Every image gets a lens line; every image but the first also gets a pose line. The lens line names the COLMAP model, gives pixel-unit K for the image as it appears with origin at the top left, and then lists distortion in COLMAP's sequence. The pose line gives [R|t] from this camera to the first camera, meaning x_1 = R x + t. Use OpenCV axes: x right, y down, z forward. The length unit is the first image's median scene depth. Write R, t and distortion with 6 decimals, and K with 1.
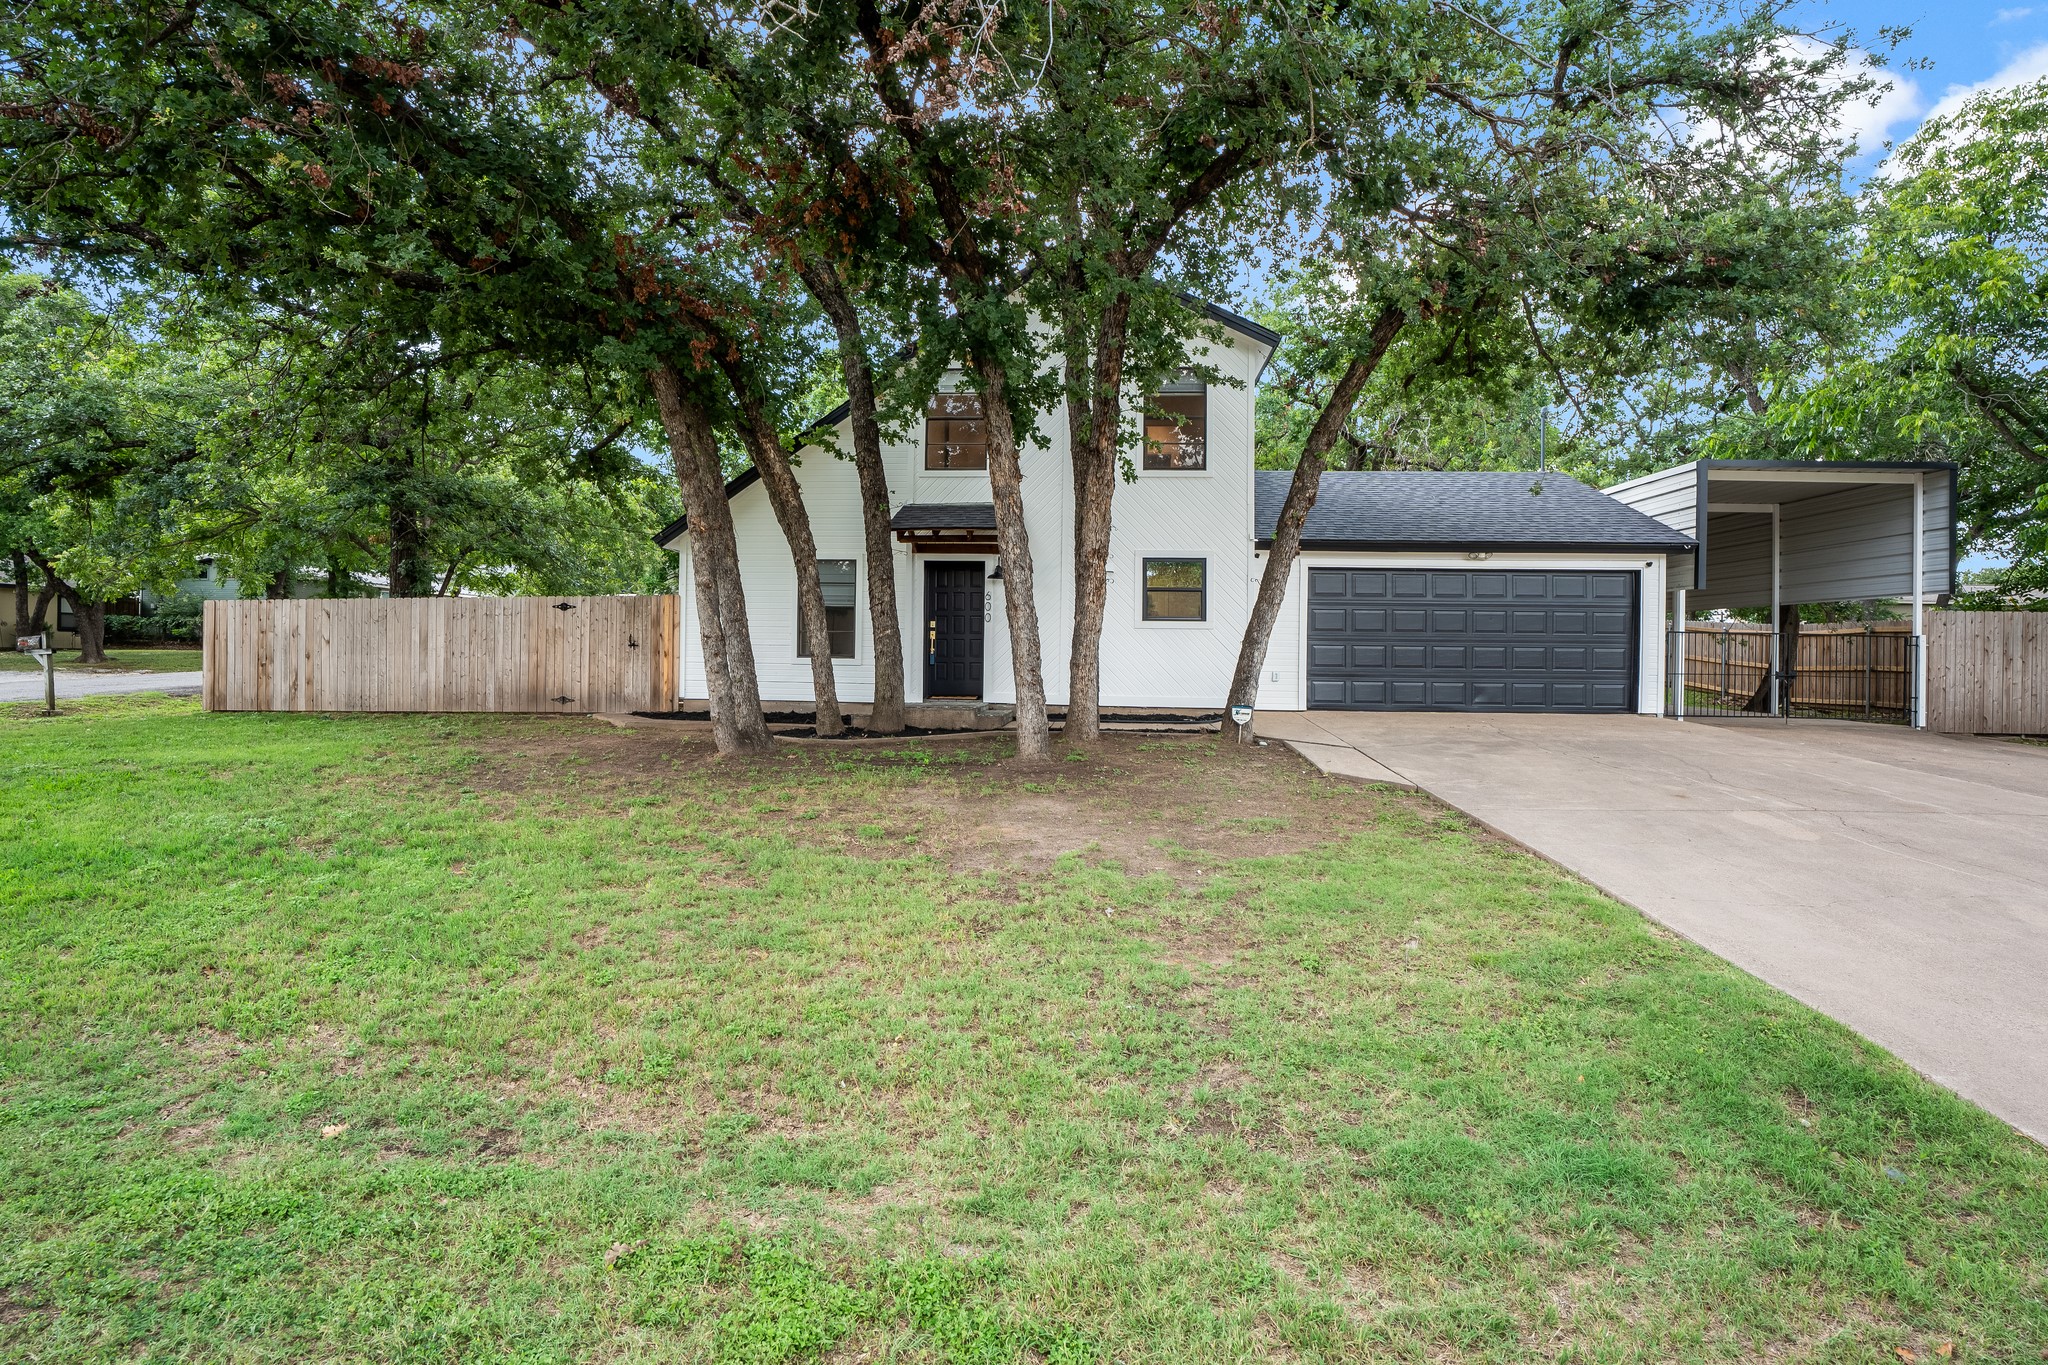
lens RADIAL K [[897.5, 0, 1032.1], [0, 897.5, 680.3], [0, 0, 1]] dist [-0.031151, 0.001718]
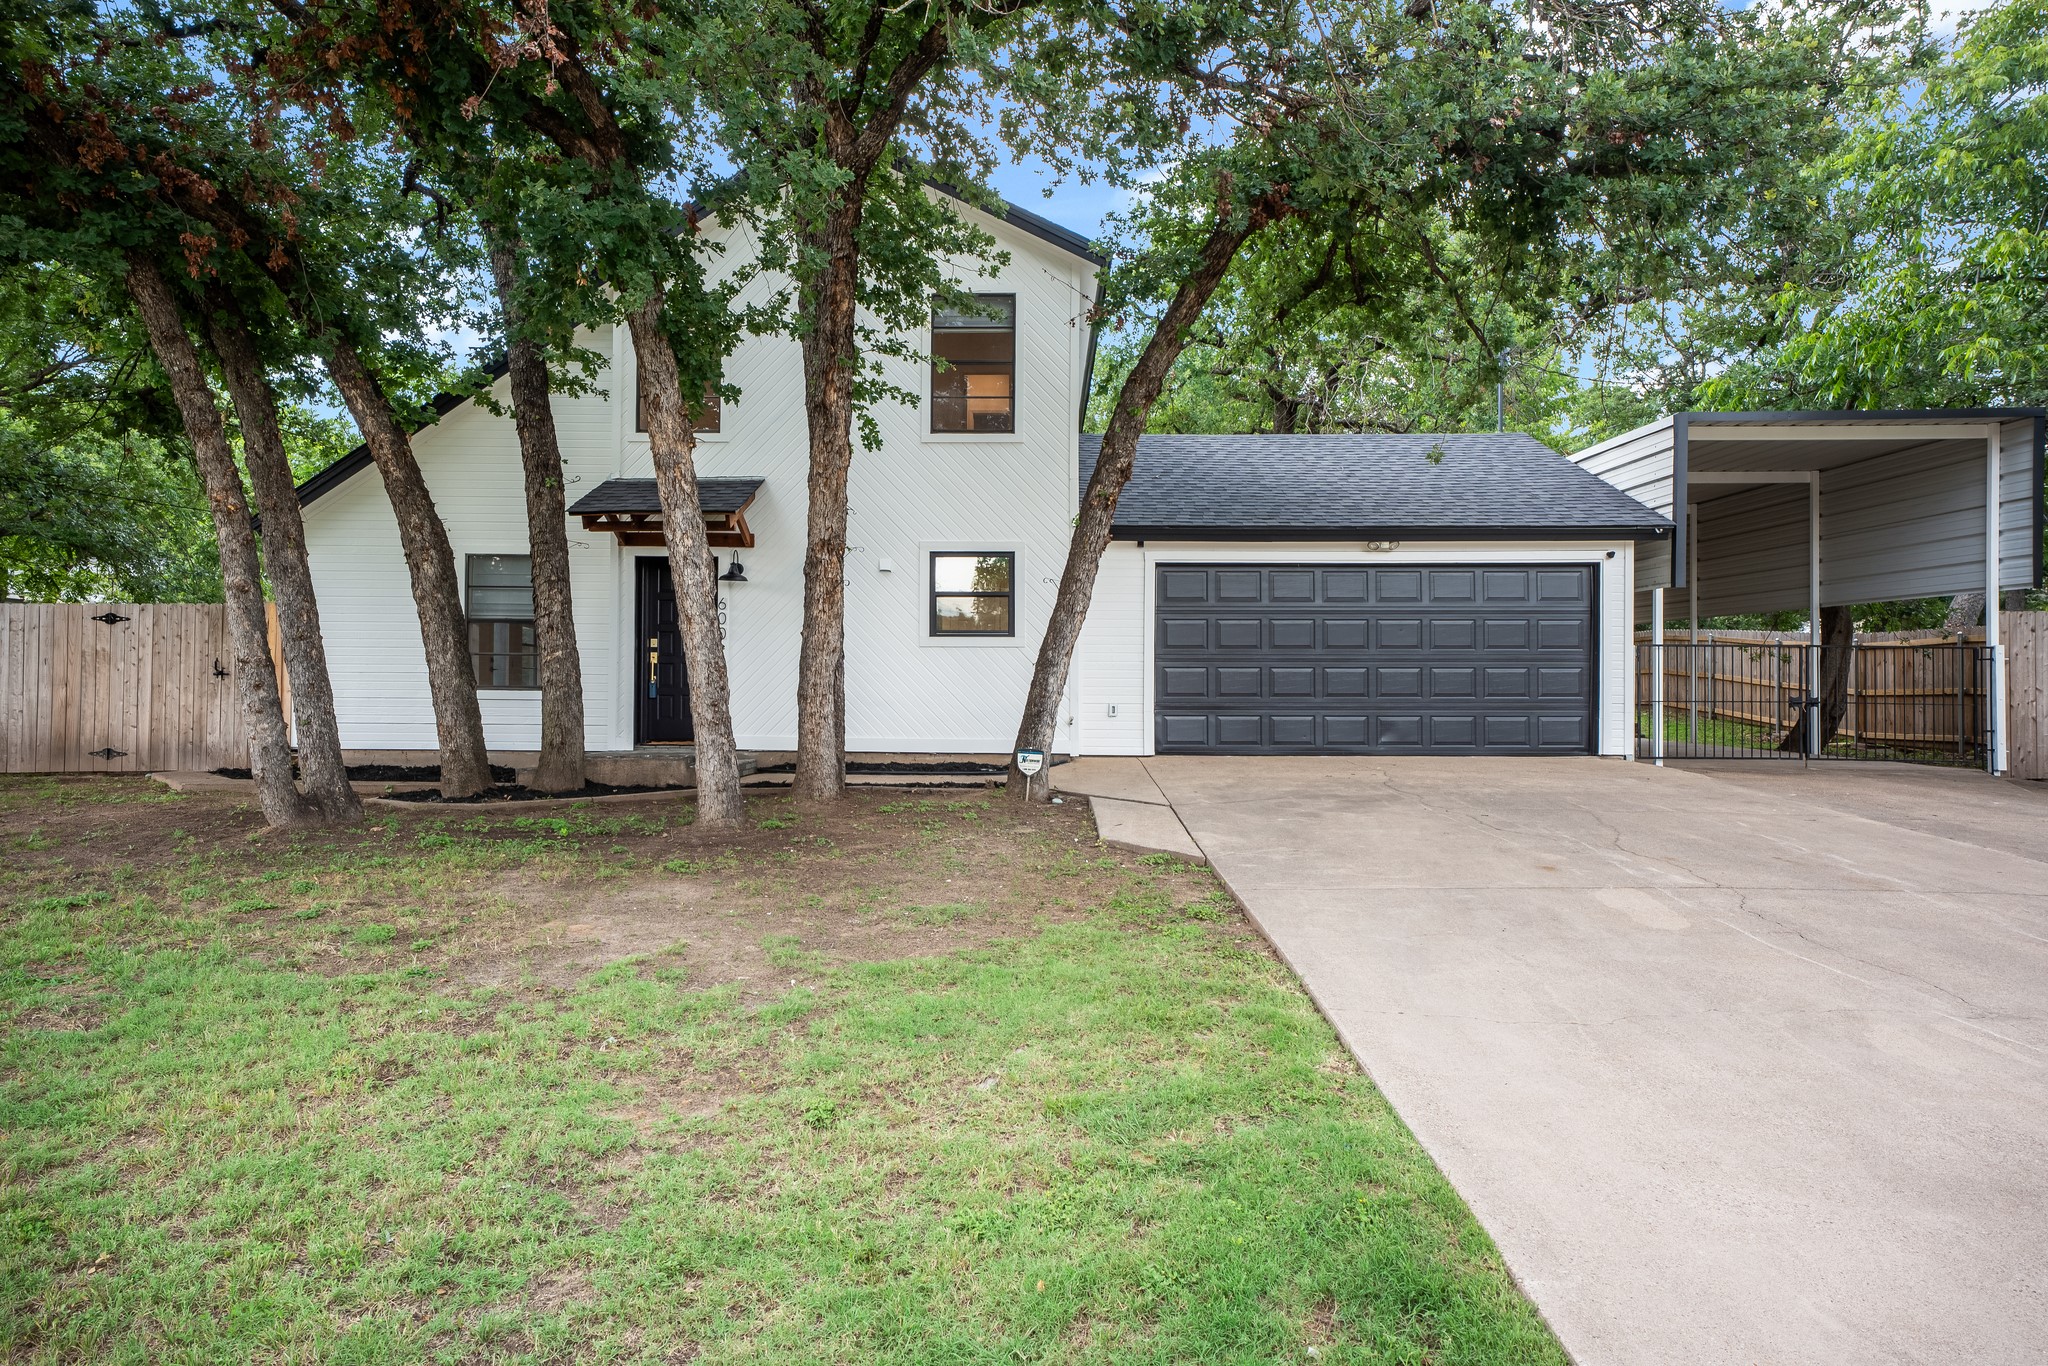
lens RADIAL K [[1194.1, 0, 1021.6], [0, 1194.1, 699.5], [0, 0, 1]] dist [0.027538, 0.009447]
pose [[0.999005, -0.008718, 0.043741, 0.167857], [0.009358, 0.999852, -0.014456, 0.000745], [-0.043609, 0.014851, 0.998938, 0.012279]]
